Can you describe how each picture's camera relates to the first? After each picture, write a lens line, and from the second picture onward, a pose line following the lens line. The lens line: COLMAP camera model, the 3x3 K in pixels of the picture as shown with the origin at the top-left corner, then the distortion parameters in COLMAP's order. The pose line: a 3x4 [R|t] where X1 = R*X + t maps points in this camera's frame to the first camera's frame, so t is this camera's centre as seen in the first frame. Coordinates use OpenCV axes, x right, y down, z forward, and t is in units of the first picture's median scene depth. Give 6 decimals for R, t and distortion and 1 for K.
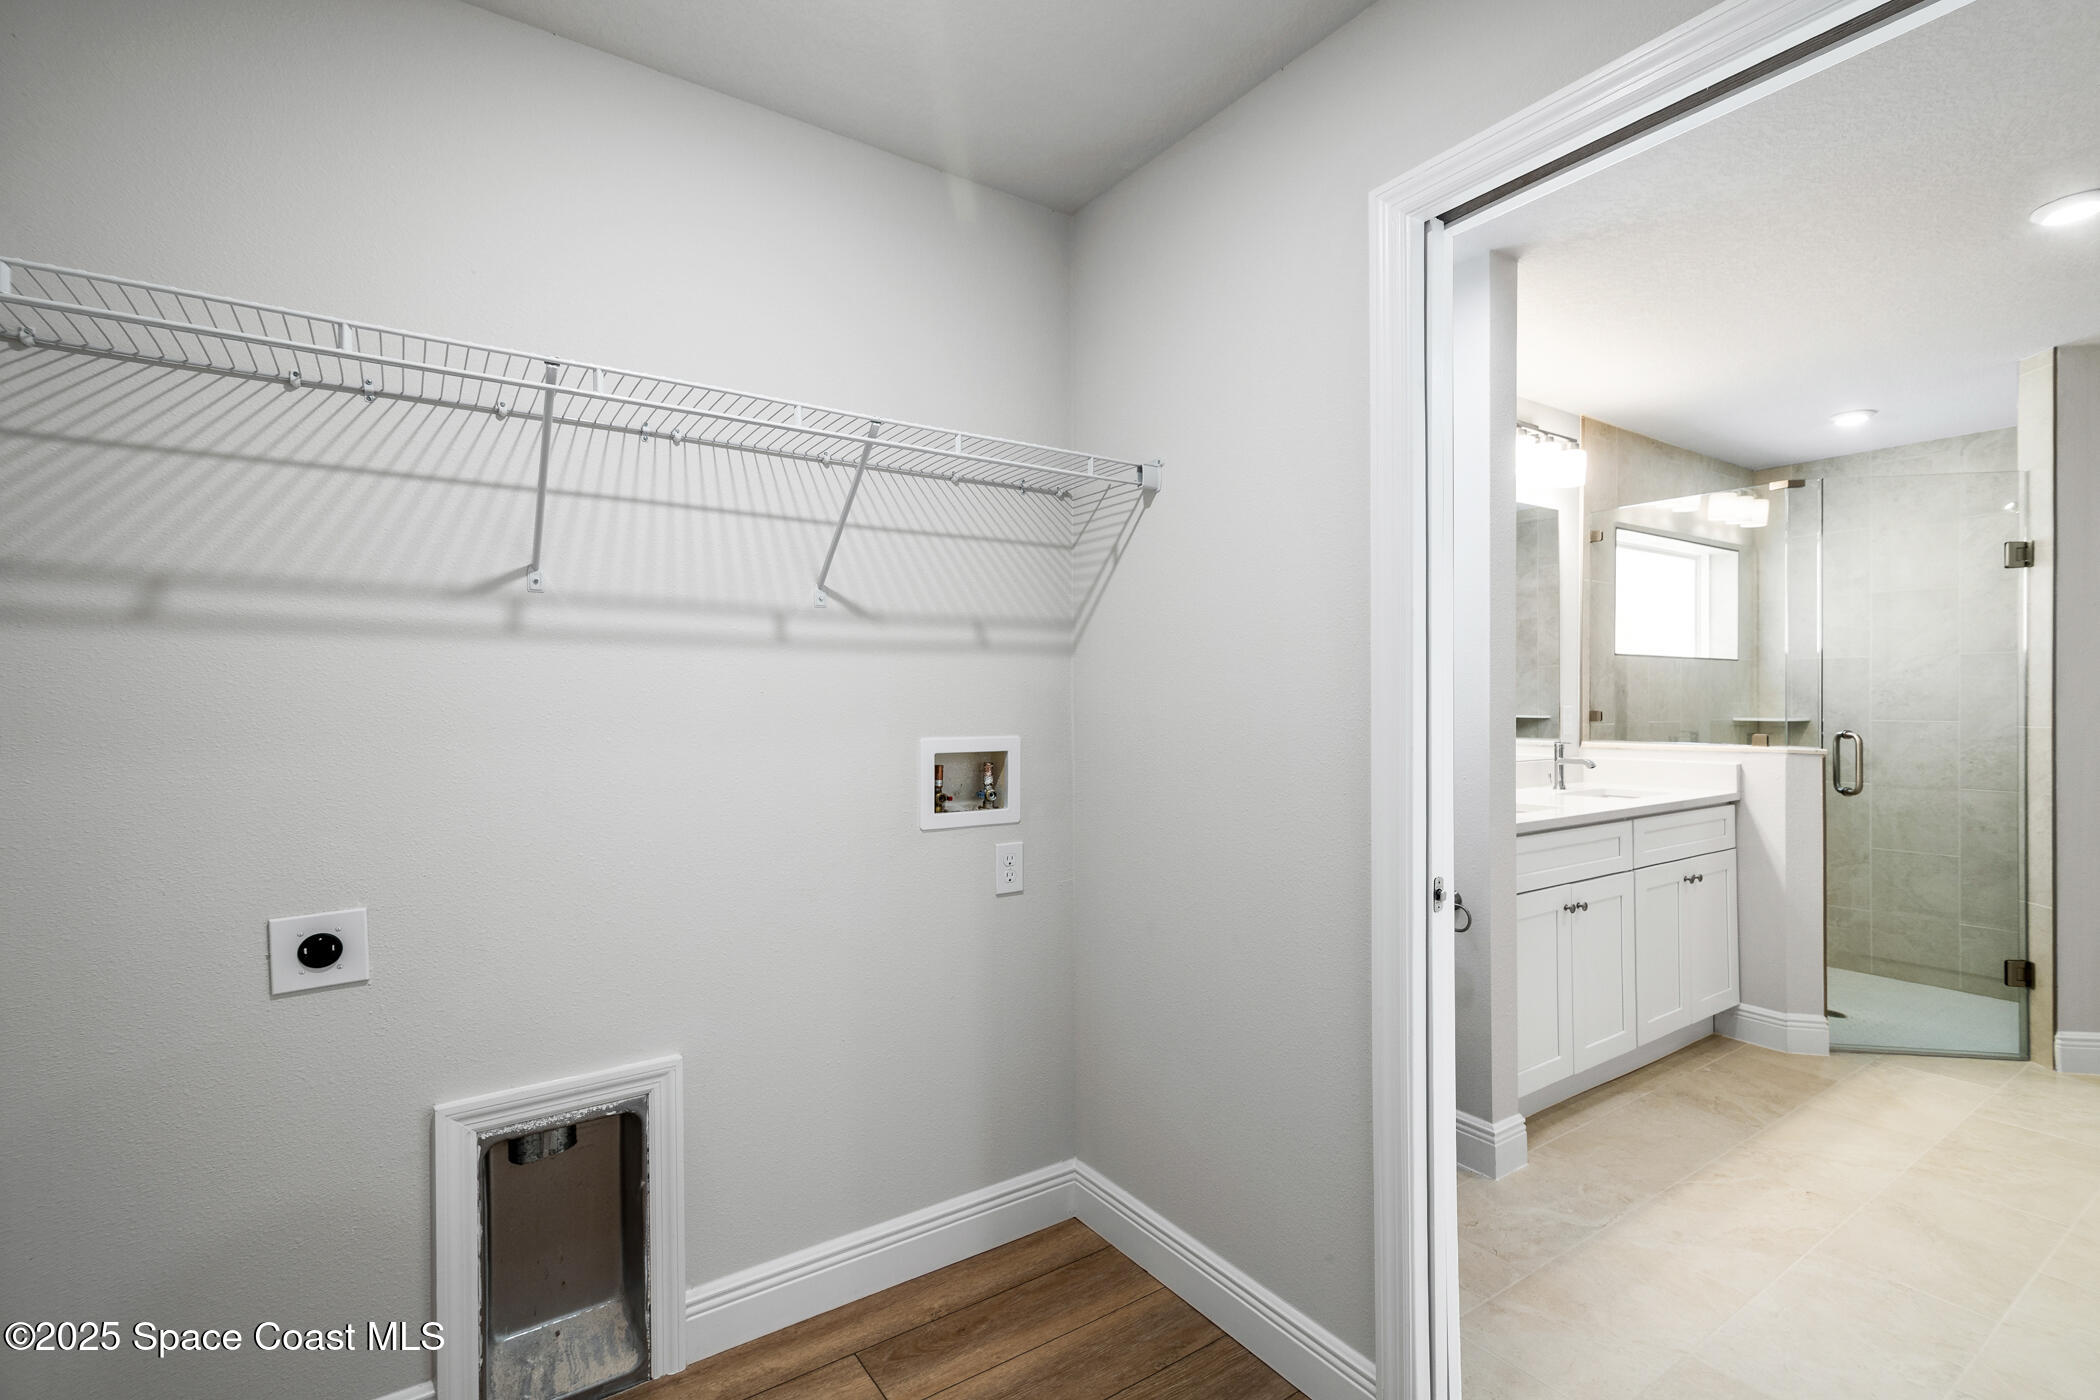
lens RADIAL K [[960.6, 0, 1024.0], [0, 960.6, 700.2], [0, 0, 1]] dist [0.010906, -0.002576]
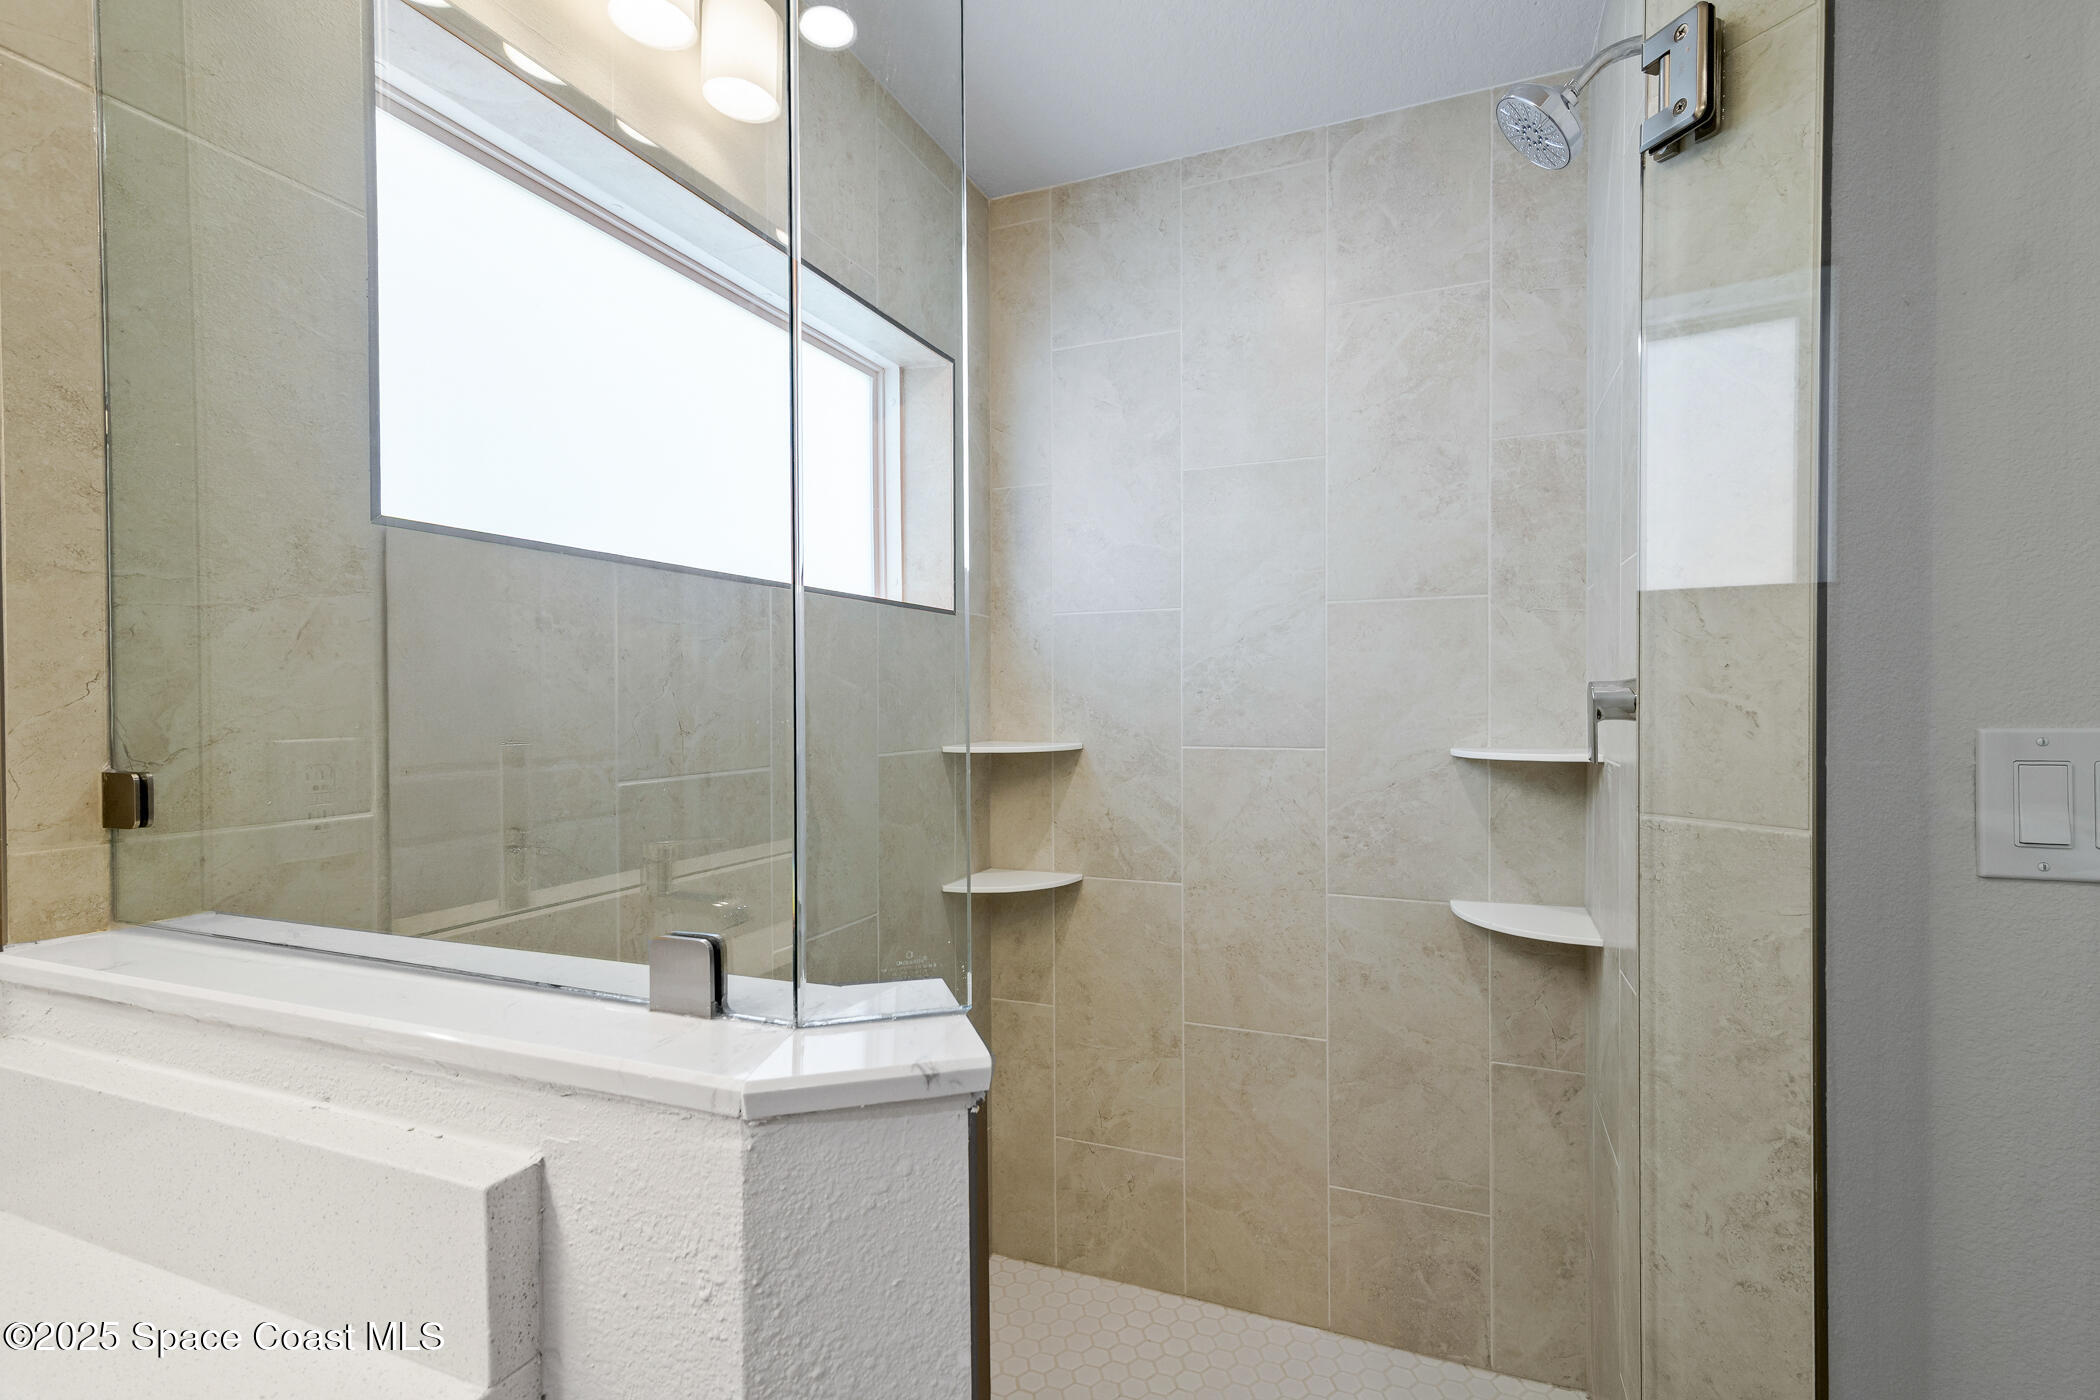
lens RADIAL K [[960.6, 0, 1045.5], [0, 960.6, 715.3], [0, 0, 1]] dist [0.010906, -0.002576]
pose [[0.832654, -0.013967, 0.553617, 0.738323], [0.005076, 0.999832, 0.017590, -0.003654], [-0.553770, -0.011836, 0.832586, 0.851900]]
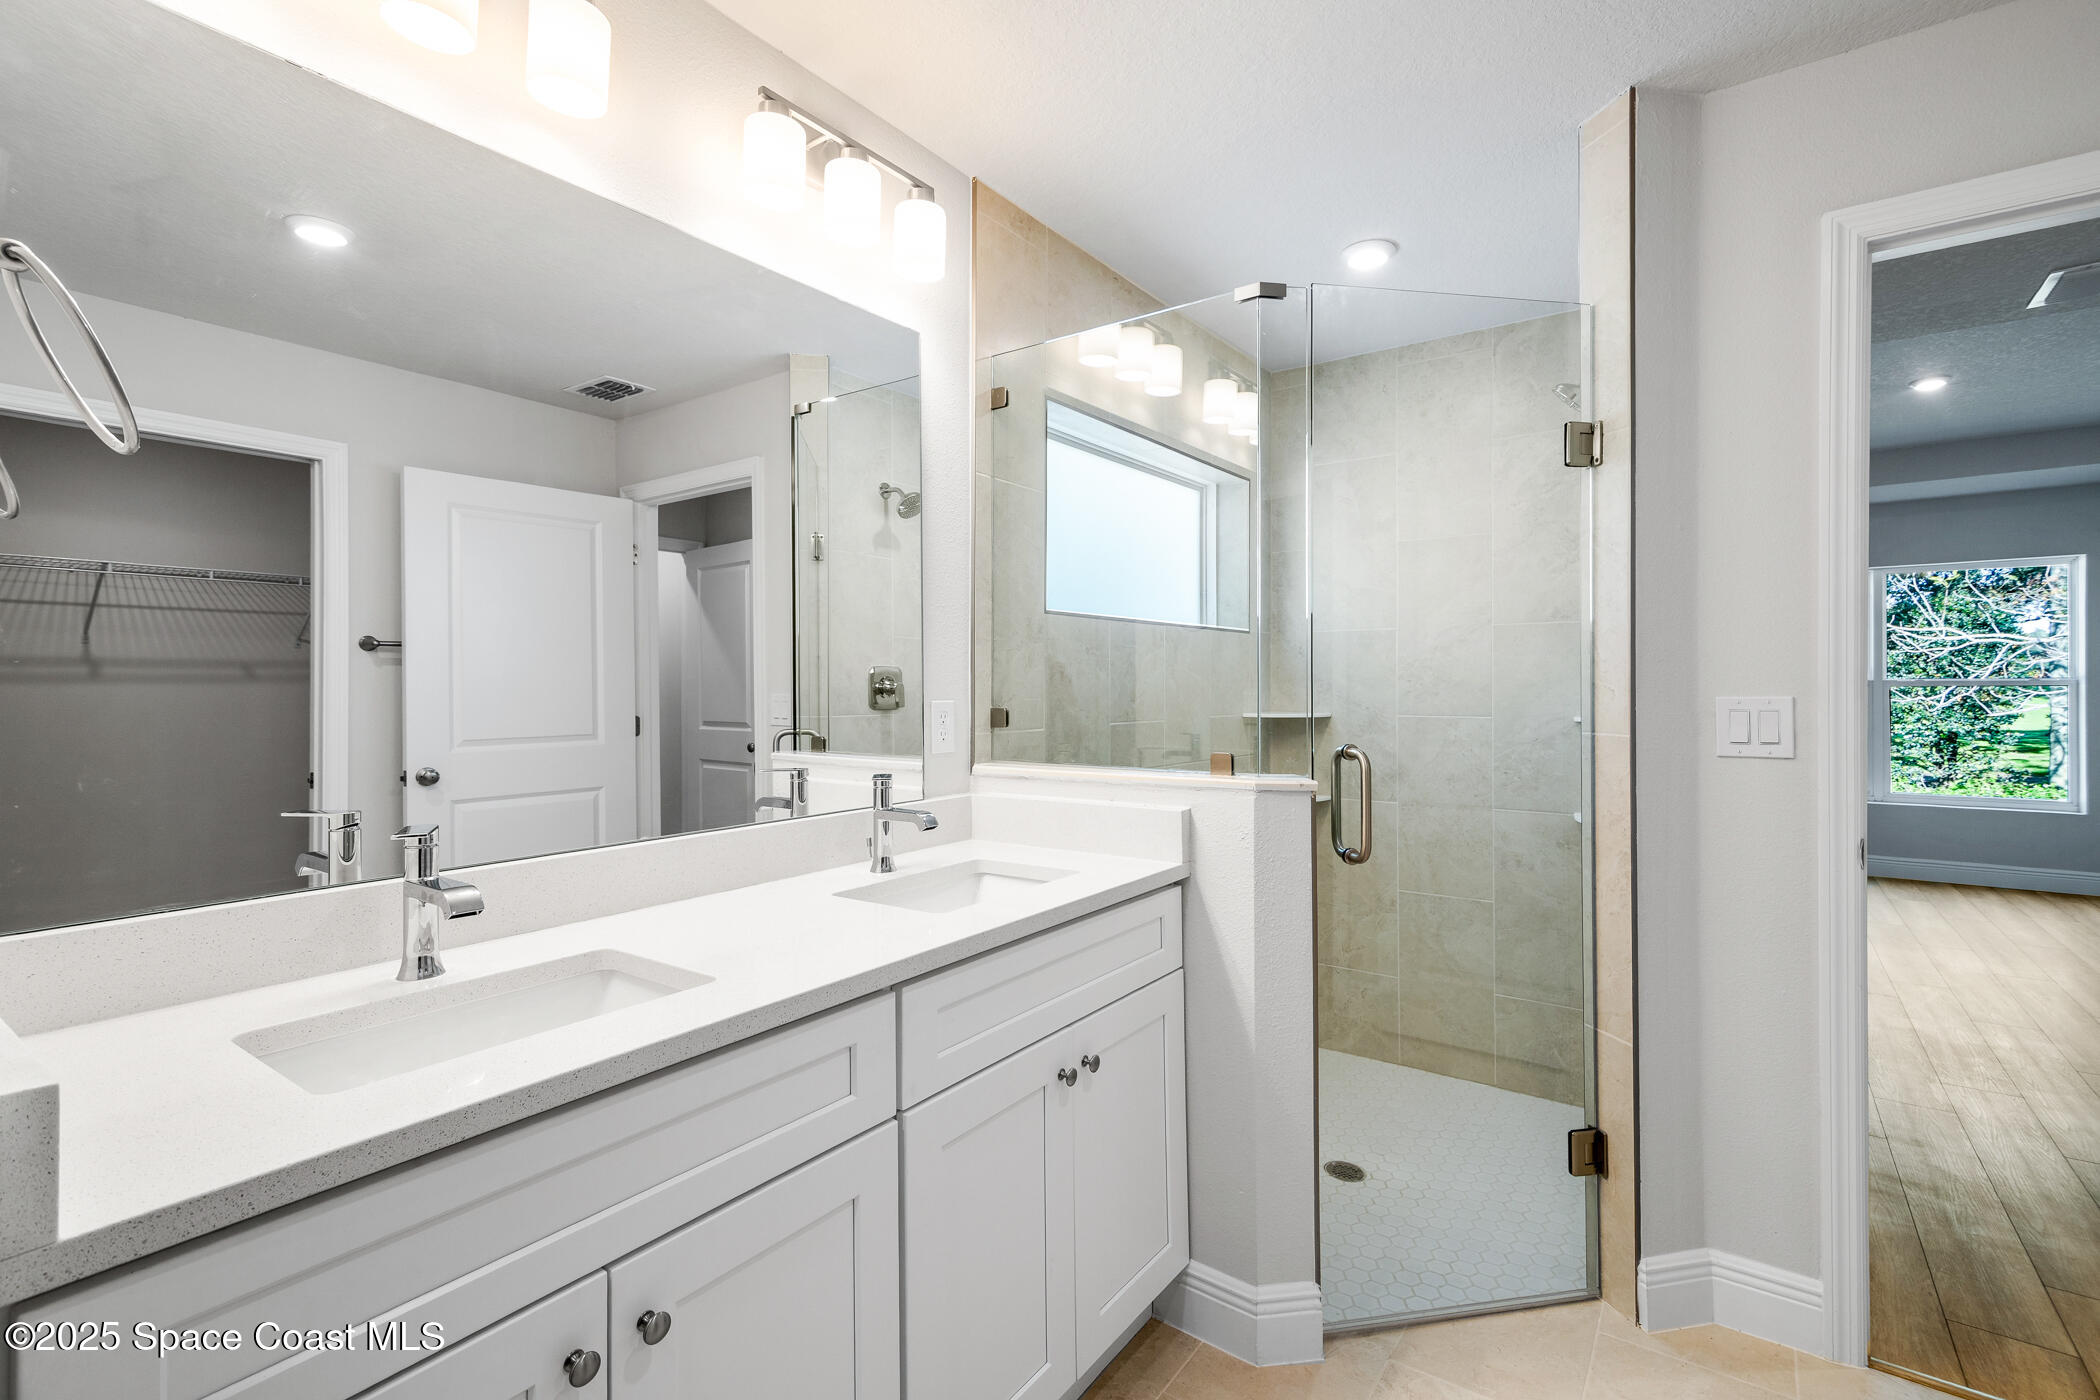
lens RADIAL K [[960.6, 0, 1056.5], [0, 960.6, 685.3], [0, 0, 1]] dist [0.010906, -0.002576]
pose [[0.935399, -0.001269, 0.353592, 0.491785], [0.002148, 0.999995, -0.002095, -0.001648], [-0.353587, 0.002719, 0.935398, 0.535844]]
